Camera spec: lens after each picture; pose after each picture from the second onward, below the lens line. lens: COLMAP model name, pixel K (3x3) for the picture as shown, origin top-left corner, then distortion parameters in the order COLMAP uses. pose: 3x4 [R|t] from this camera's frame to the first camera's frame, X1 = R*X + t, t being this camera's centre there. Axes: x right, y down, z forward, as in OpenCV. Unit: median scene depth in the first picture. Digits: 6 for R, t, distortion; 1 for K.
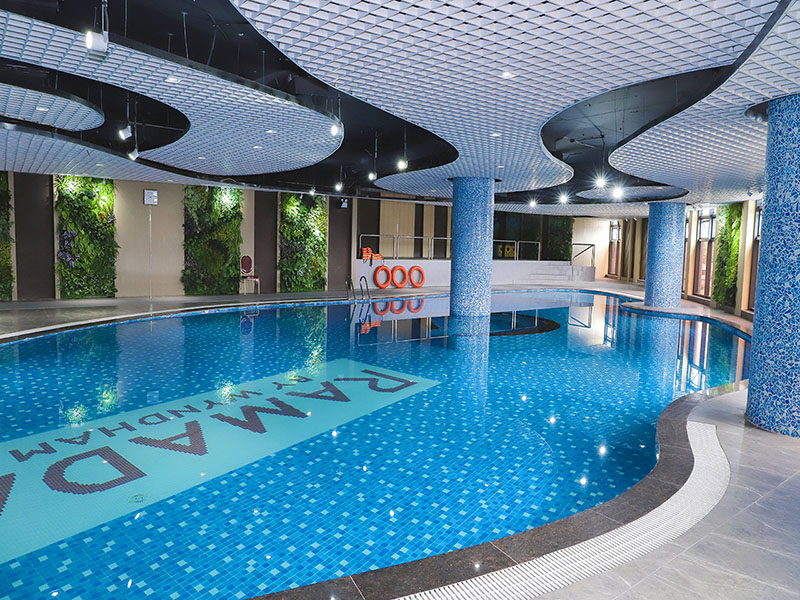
lens RADIAL K [[550.7, 0, 400.0], [0, 550.7, 300.0], [0, 0, 1]] dist [-0.109153, 0.098343]
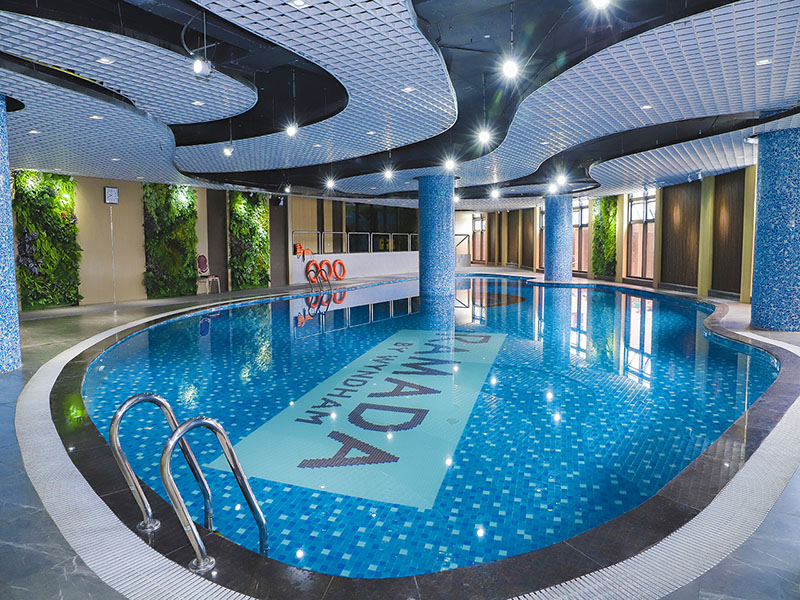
lens RADIAL K [[550.7, 0, 400.0], [0, 550.7, 300.0], [0, 0, 1]] dist [-0.109153, 0.098343]
pose [[0.930791, -0.074757, 0.357827, -0.291736], [0.074697, 0.997108, 0.014012, 0.011741], [-0.357839, 0.013687, 0.933683, -0.036326]]
